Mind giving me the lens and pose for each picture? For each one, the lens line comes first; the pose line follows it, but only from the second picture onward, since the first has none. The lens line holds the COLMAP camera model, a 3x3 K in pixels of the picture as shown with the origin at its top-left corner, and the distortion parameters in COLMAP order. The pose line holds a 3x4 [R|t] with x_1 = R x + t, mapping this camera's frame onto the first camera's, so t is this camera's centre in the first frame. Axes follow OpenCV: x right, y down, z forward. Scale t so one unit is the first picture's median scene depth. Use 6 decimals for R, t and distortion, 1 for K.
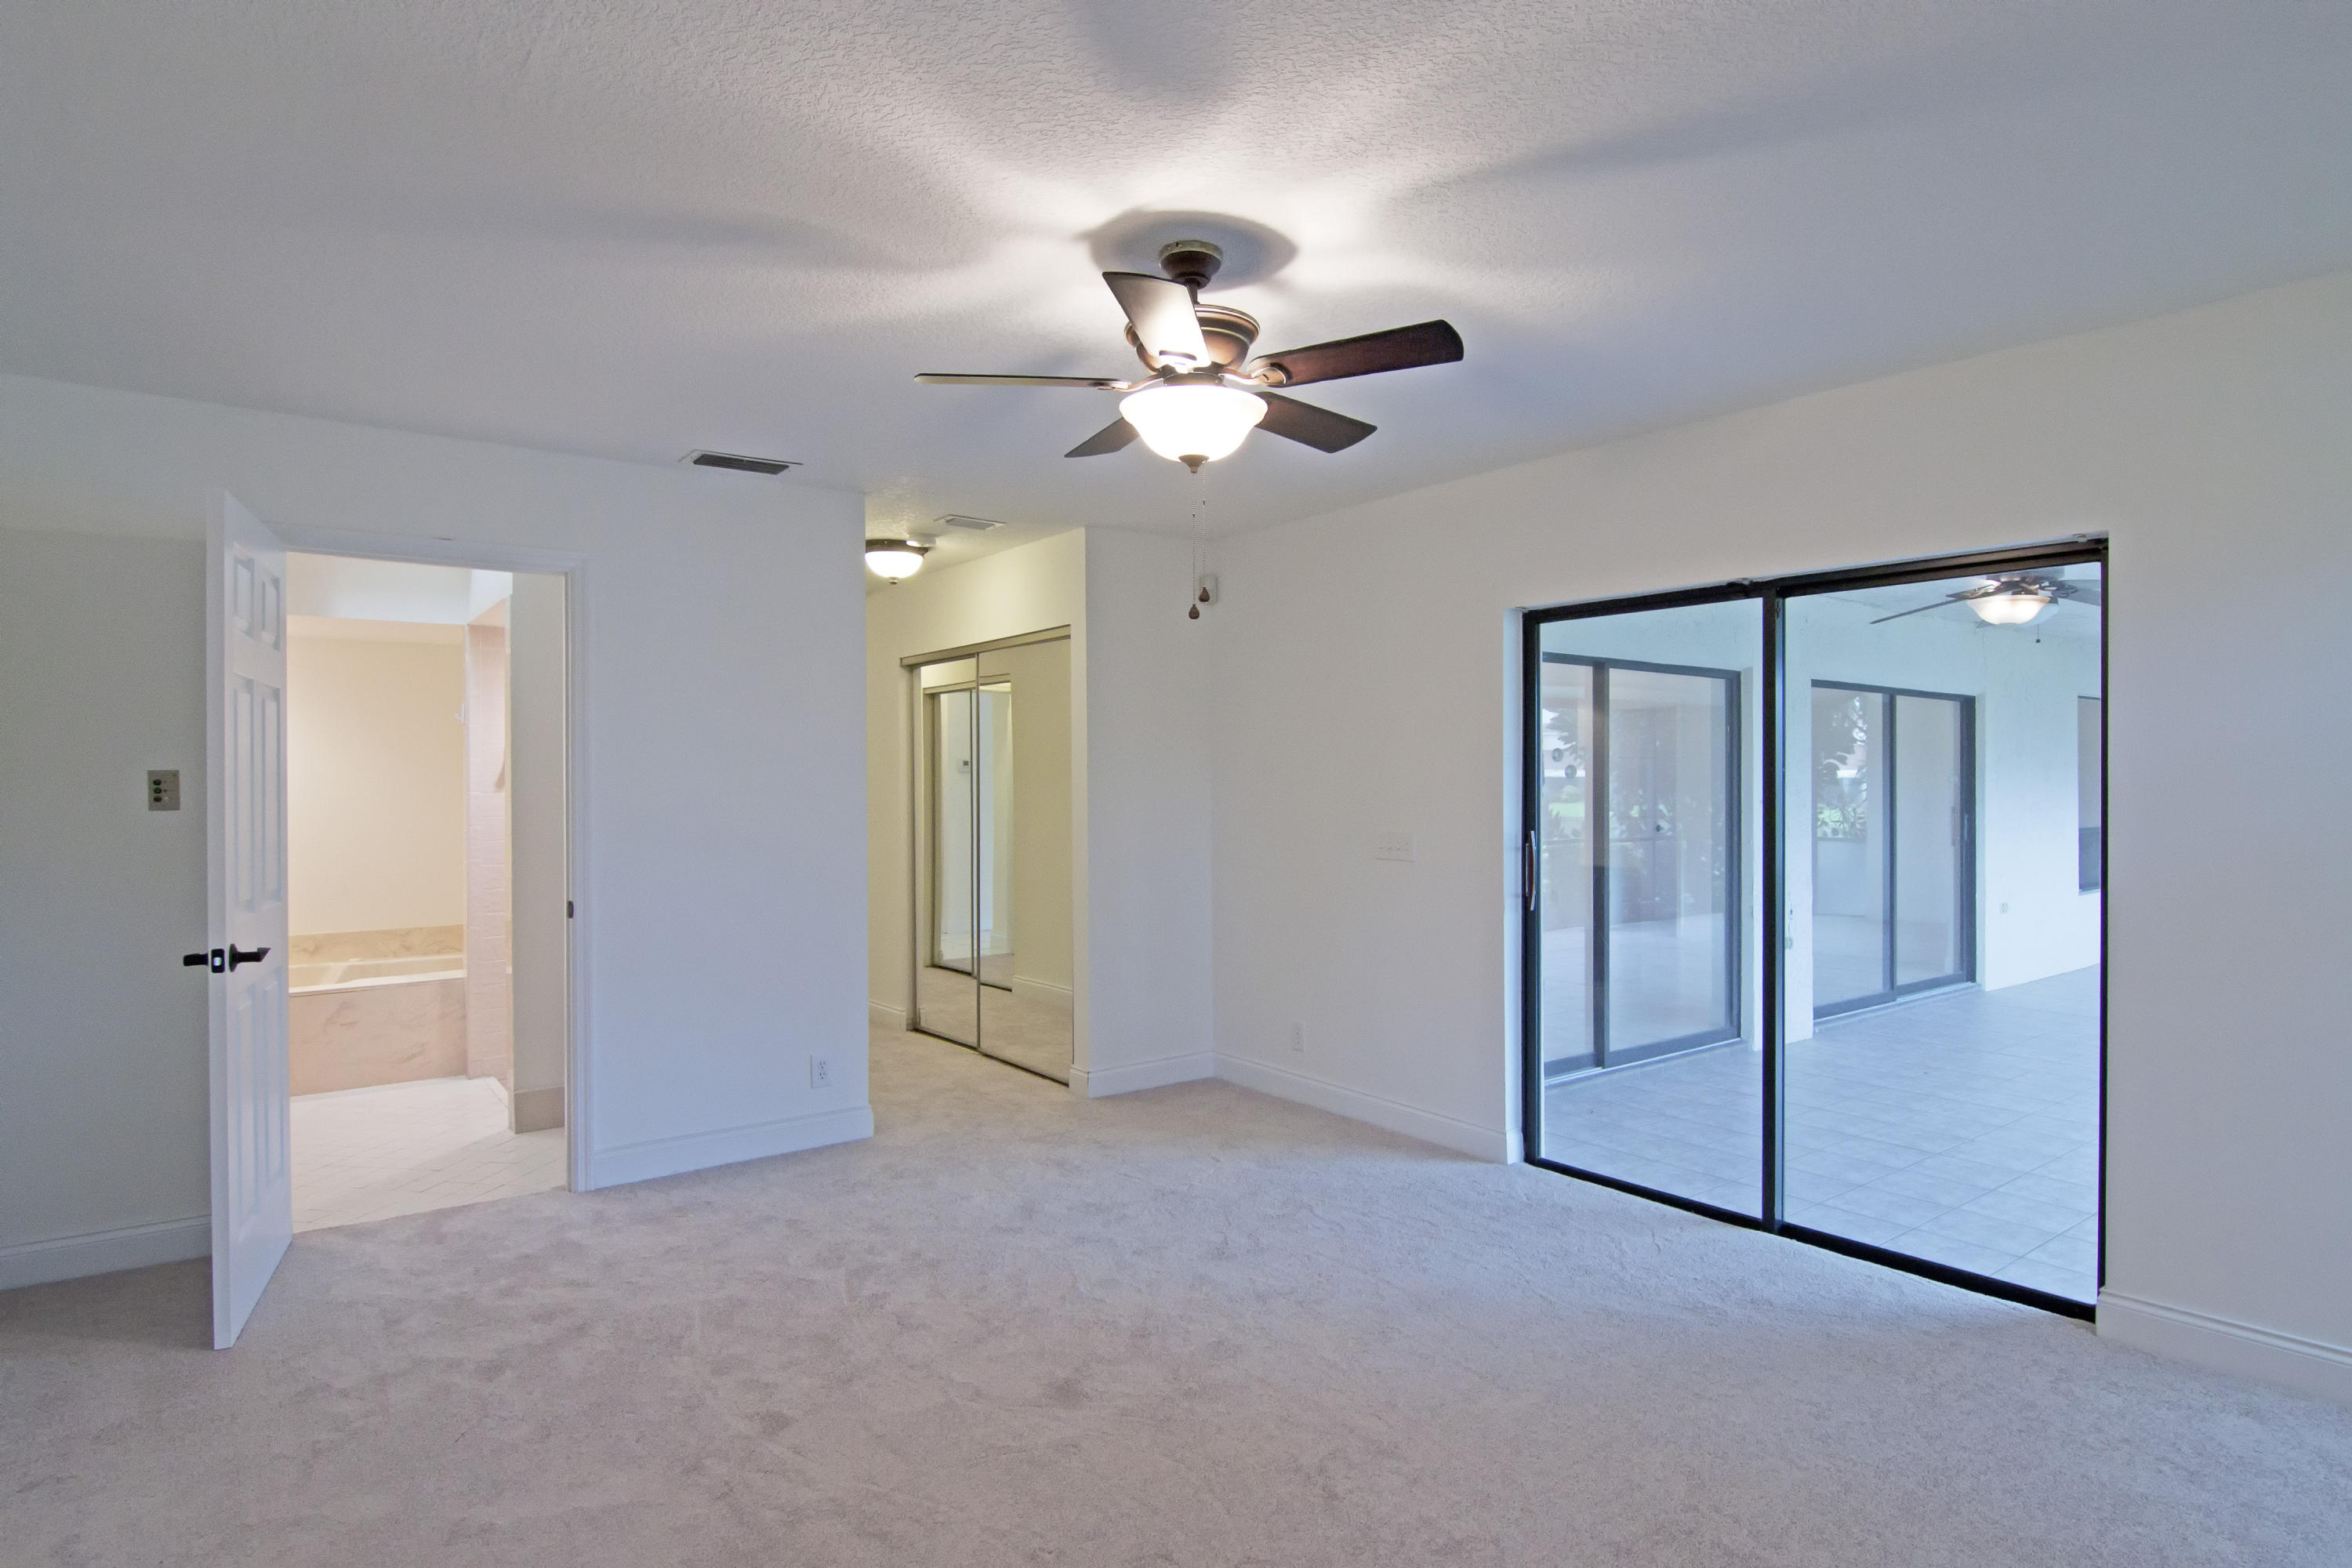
lens RADIAL K [[1193.2, 0, 1169.7], [0, 1193.2, 780.0], [0, 0, 1]] dist [-0.000586, -0.019287]
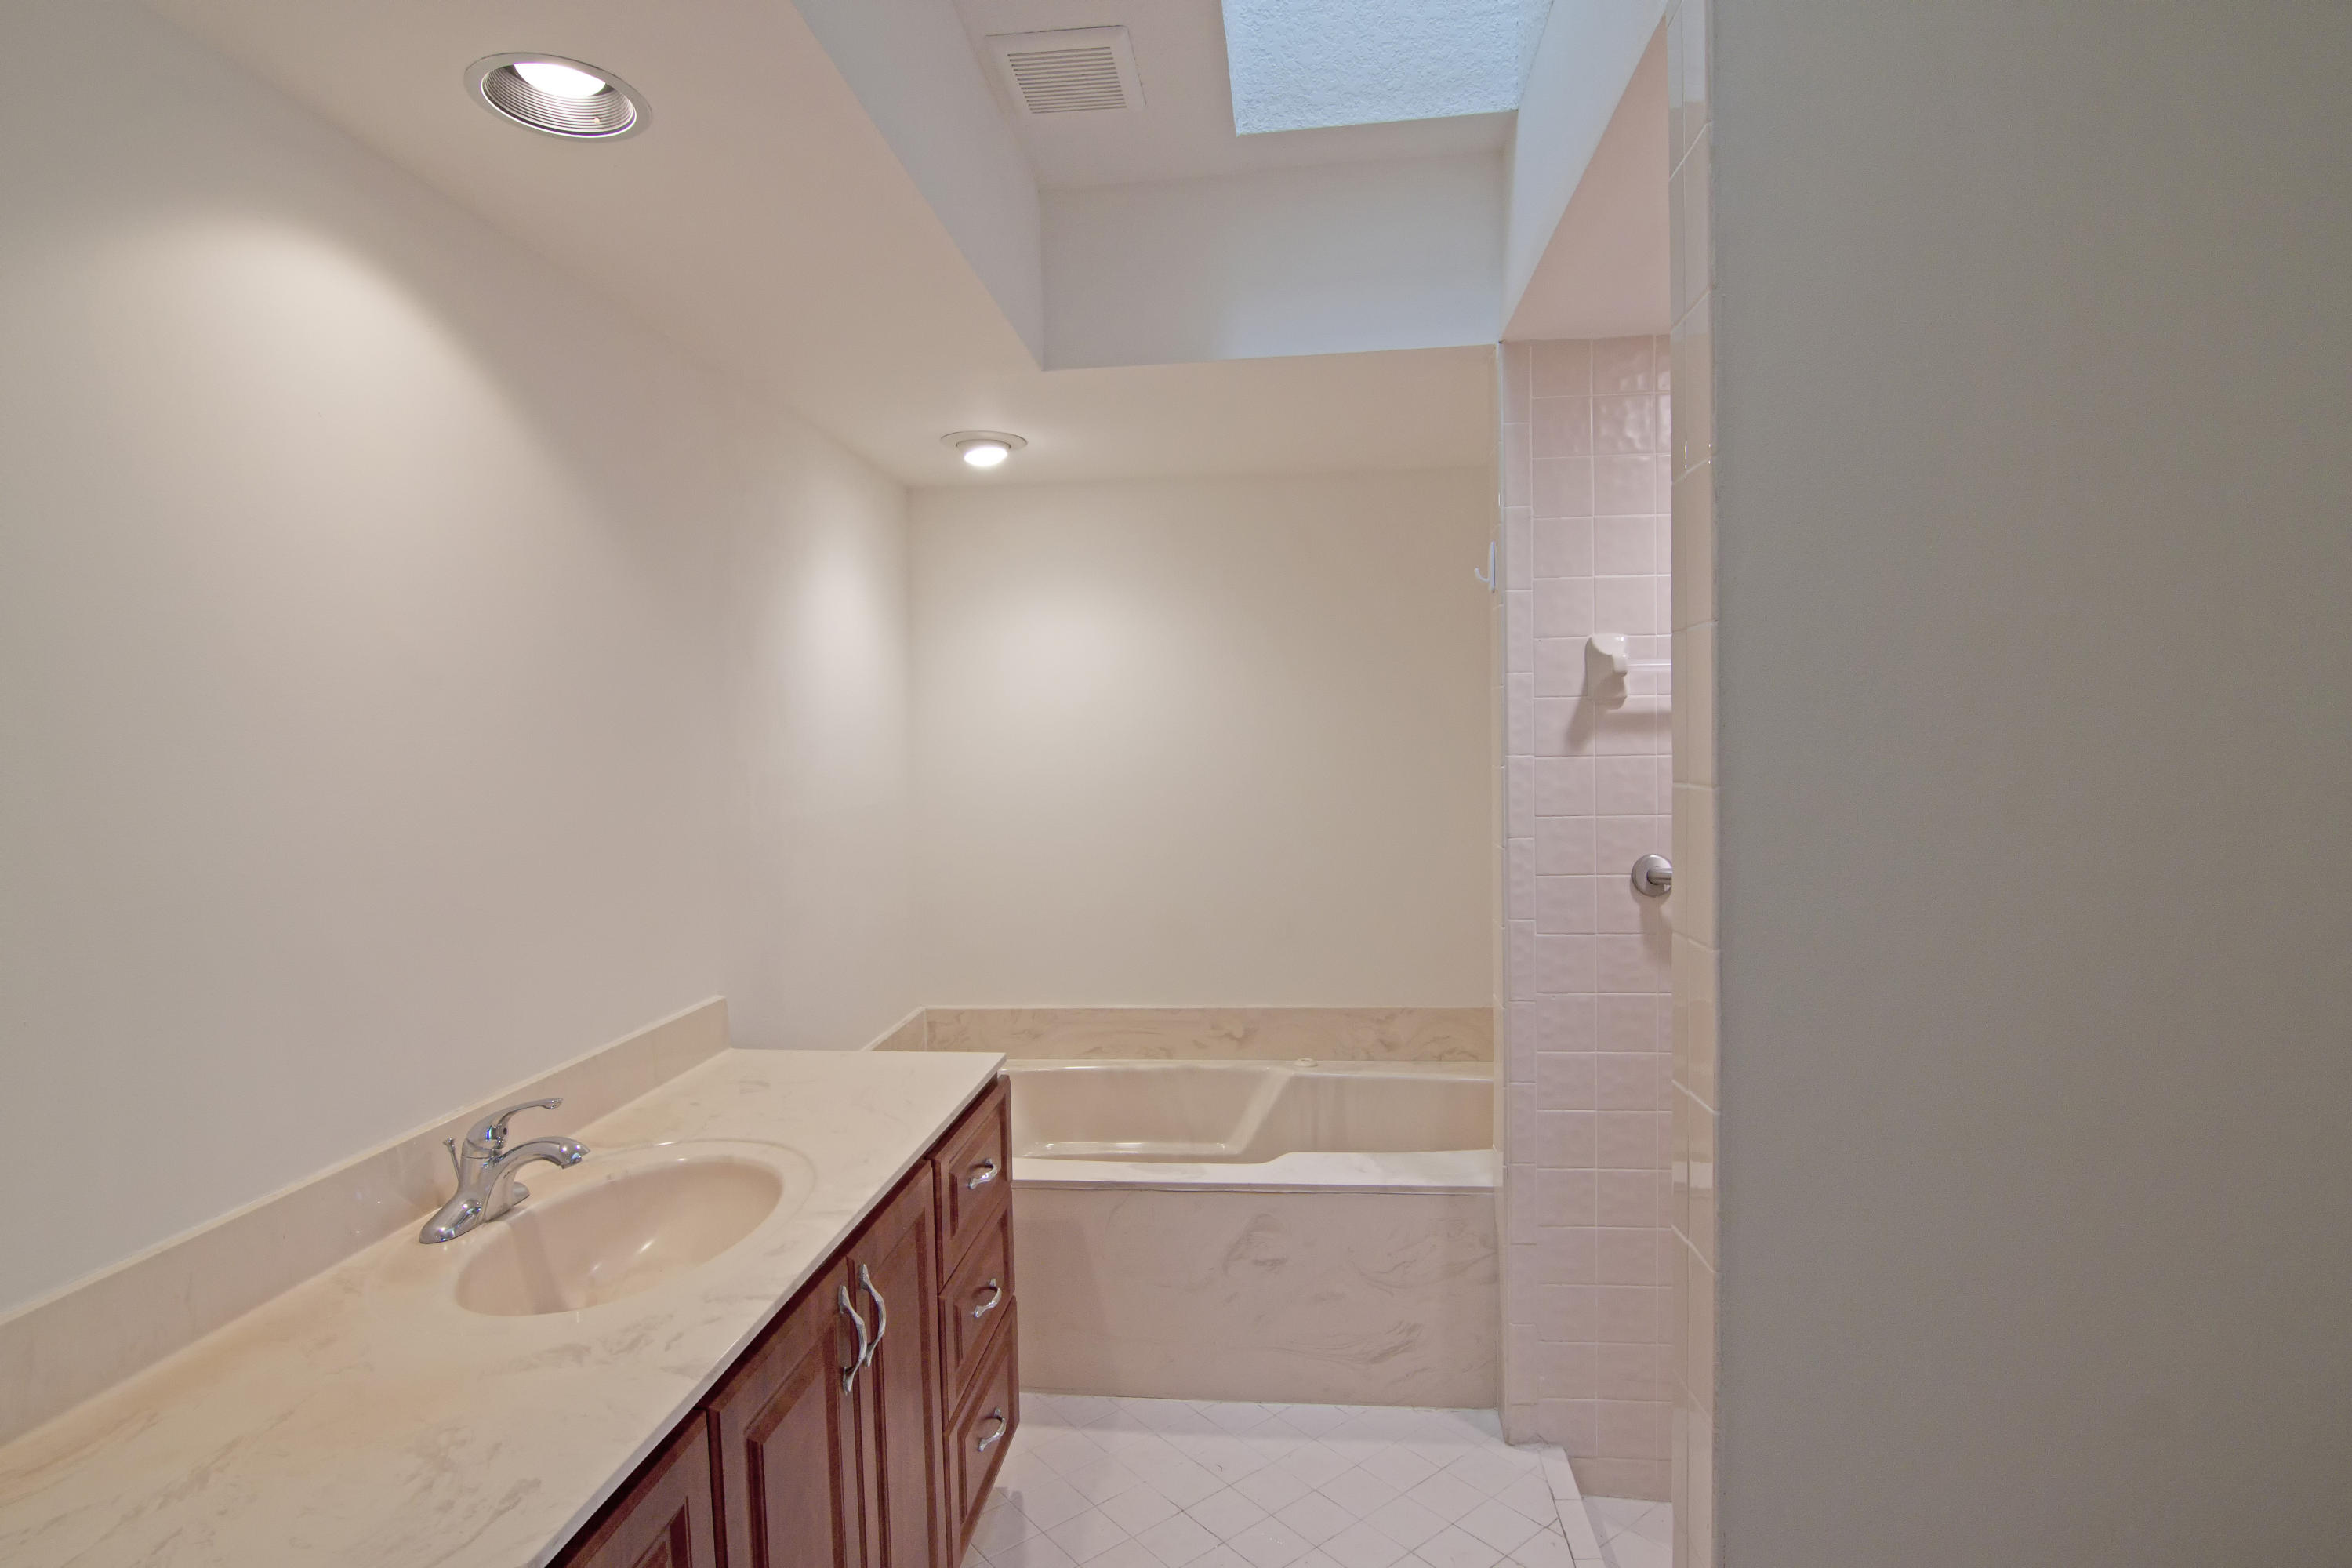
lens RADIAL K [[1193.2, 0, 1169.7], [0, 1193.2, 780.0], [0, 0, 1]] dist [-0.000586, -0.019287]
pose [[0.717432, 0.016027, -0.696445, -0.380853], [0.016693, 0.999053, 0.040187, -0.000224], [0.696429, -0.040457, 0.716484, 0.617064]]
